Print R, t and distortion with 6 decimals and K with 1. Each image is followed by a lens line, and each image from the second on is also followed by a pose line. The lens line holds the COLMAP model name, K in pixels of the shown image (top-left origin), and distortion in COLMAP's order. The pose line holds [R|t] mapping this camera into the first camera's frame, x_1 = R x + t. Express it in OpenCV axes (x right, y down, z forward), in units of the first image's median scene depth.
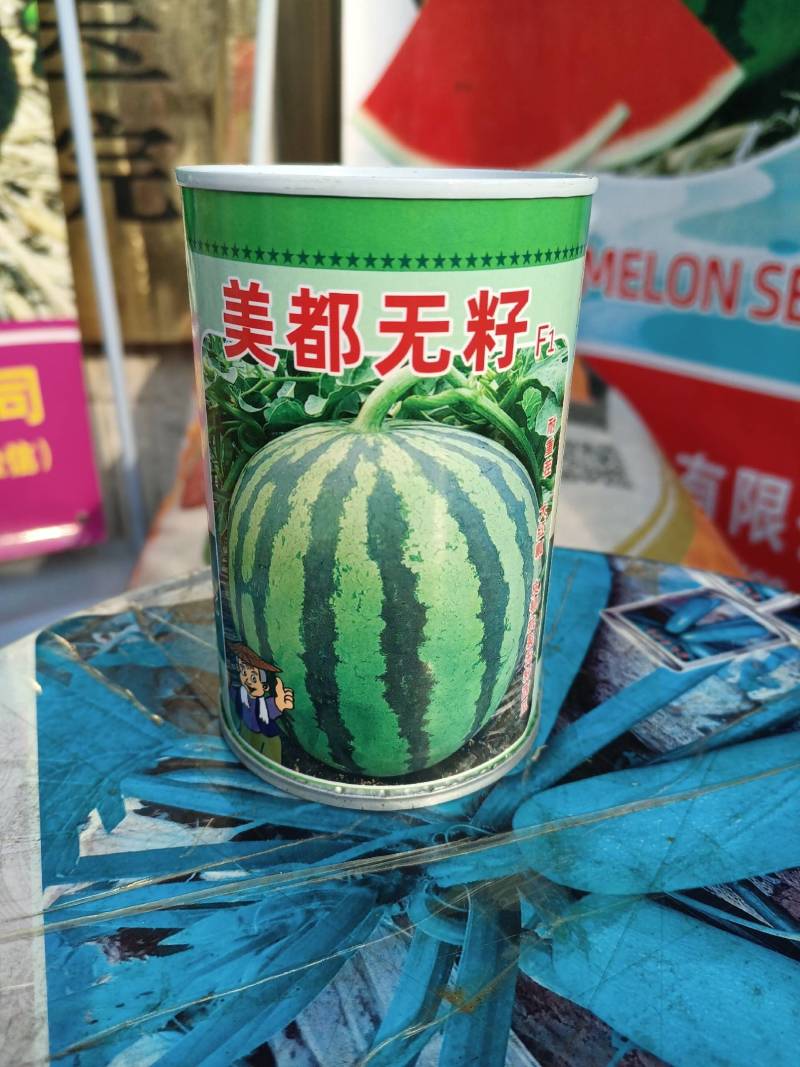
lens RADIAL K [[830.1, 0, 396.0], [0, 830.1, 538.8], [0, 0, 1]] dist [0.055985, -0.123524]
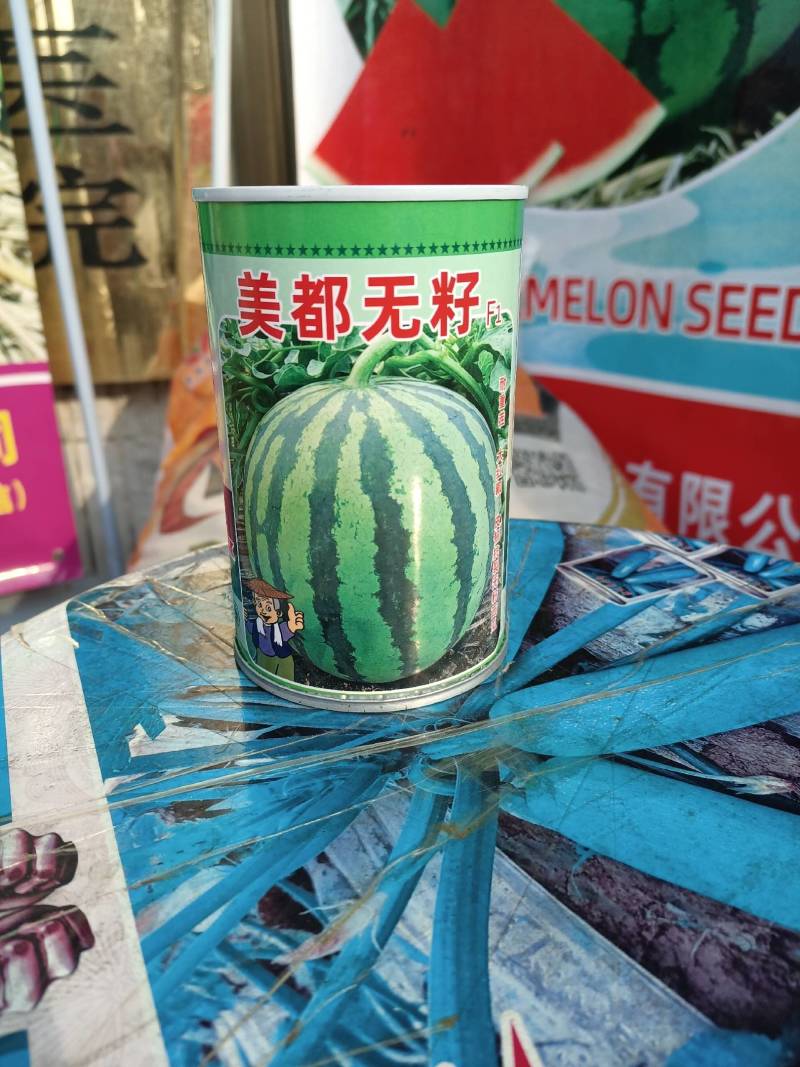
lens RADIAL K [[817.7, 0, 396.5], [0, 817.7, 537.5], [0, 0, 1]] dist [0.065145, -0.117699]
pose [[0.997979, -0.047608, 0.042084, -0.037639], [0.049411, 0.997858, -0.042880, 0.149887], [-0.039952, 0.044873, 0.998194, -0.228308]]
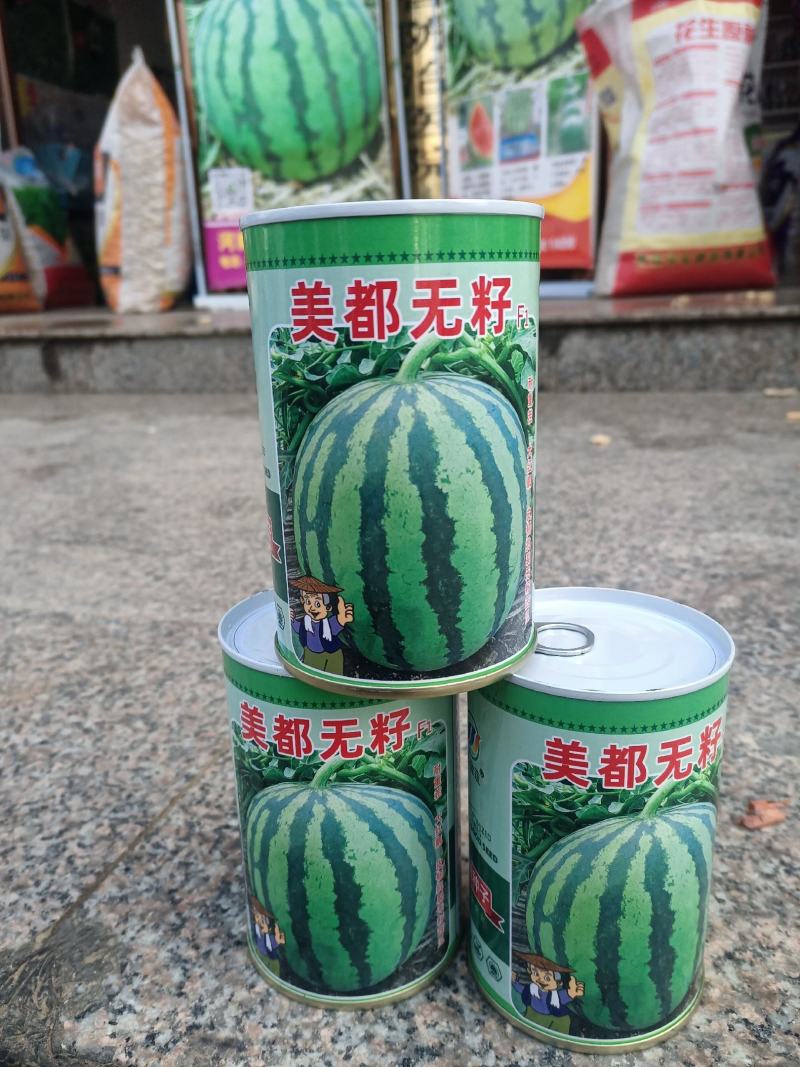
lens RADIAL K [[817.7, 0, 396.5], [0, 817.7, 537.5], [0, 0, 1]] dist [0.065145, -0.117699]
pose [[0.991174, -0.083329, 0.103102, -0.203677], [0.096955, 0.986075, -0.135112, 0.293009], [-0.090407, 0.143915, 0.985452, -0.283538]]
